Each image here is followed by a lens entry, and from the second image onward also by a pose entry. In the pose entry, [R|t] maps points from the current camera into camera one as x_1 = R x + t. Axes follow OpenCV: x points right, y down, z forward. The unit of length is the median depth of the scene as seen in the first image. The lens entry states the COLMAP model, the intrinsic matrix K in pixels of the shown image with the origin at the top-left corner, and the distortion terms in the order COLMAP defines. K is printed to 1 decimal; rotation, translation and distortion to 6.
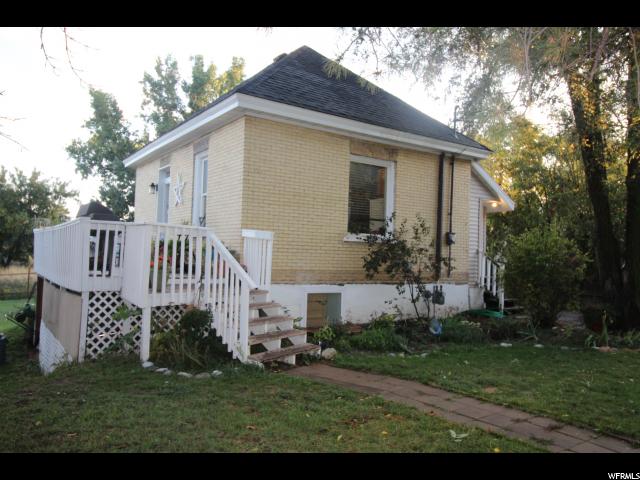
lens RADIAL K [[510.1, 0, 322.4], [0, 510.1, 236.7], [0, 0, 1]] dist [-0.012345, 0.008452]
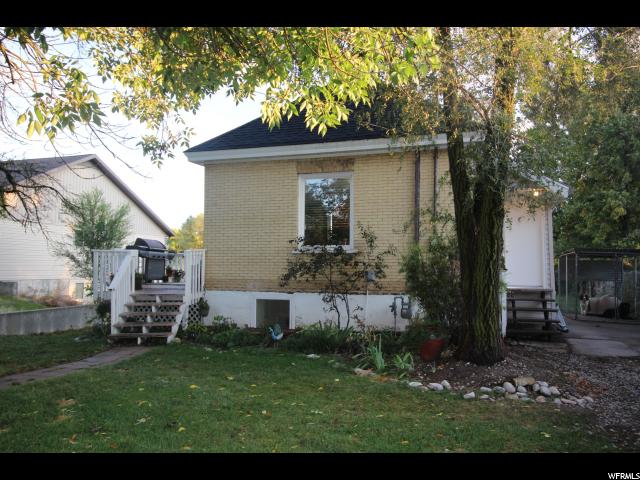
lens RADIAL K [[510.1, 0, 320.2], [0, 510.1, 239.6], [0, 0, 1]] dist [-0.012345, 0.008452]
pose [[0.593797, -0.072122, -0.801376, 1.084150], [0.040674, 0.997392, -0.059624, 0.052307], [0.803586, 0.002809, 0.595182, 0.433318]]
